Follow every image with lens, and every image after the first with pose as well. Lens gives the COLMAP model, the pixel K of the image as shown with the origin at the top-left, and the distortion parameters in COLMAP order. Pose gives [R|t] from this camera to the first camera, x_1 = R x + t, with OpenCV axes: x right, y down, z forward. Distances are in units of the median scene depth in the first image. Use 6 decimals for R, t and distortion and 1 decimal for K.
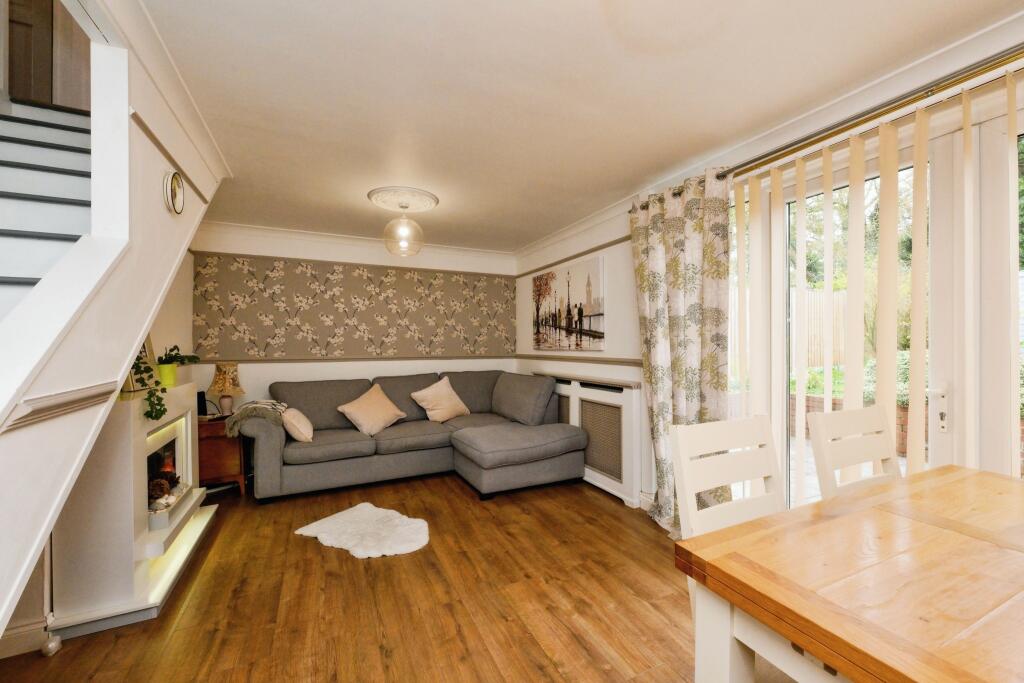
lens RADIAL K [[413.5, 0, 513.0], [0, 413.5, 331.8], [0, 0, 1]] dist [0.000481, 0.000064]
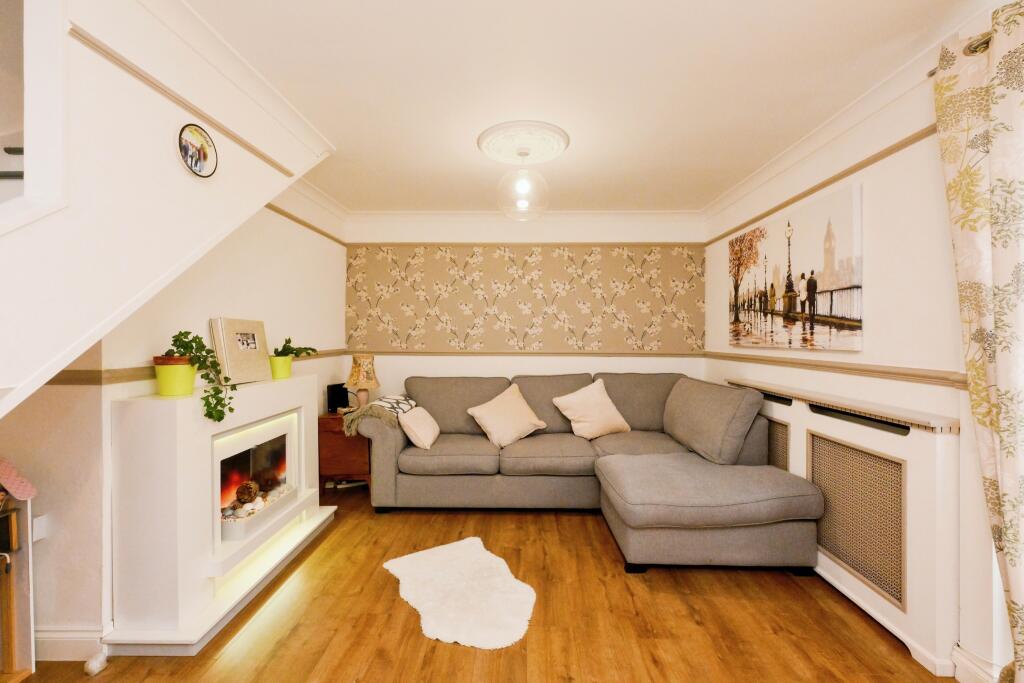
lens RADIAL K [[413.5, 0, 513.0], [0, 413.5, 331.8], [0, 0, 1]] dist [0.000481, 0.000064]
pose [[0.887895, 0.002850, -0.460037, 0.058270], [0.006949, 0.999784, 0.019605, 0.004534], [0.459993, -0.020604, 0.887683, 0.285697]]
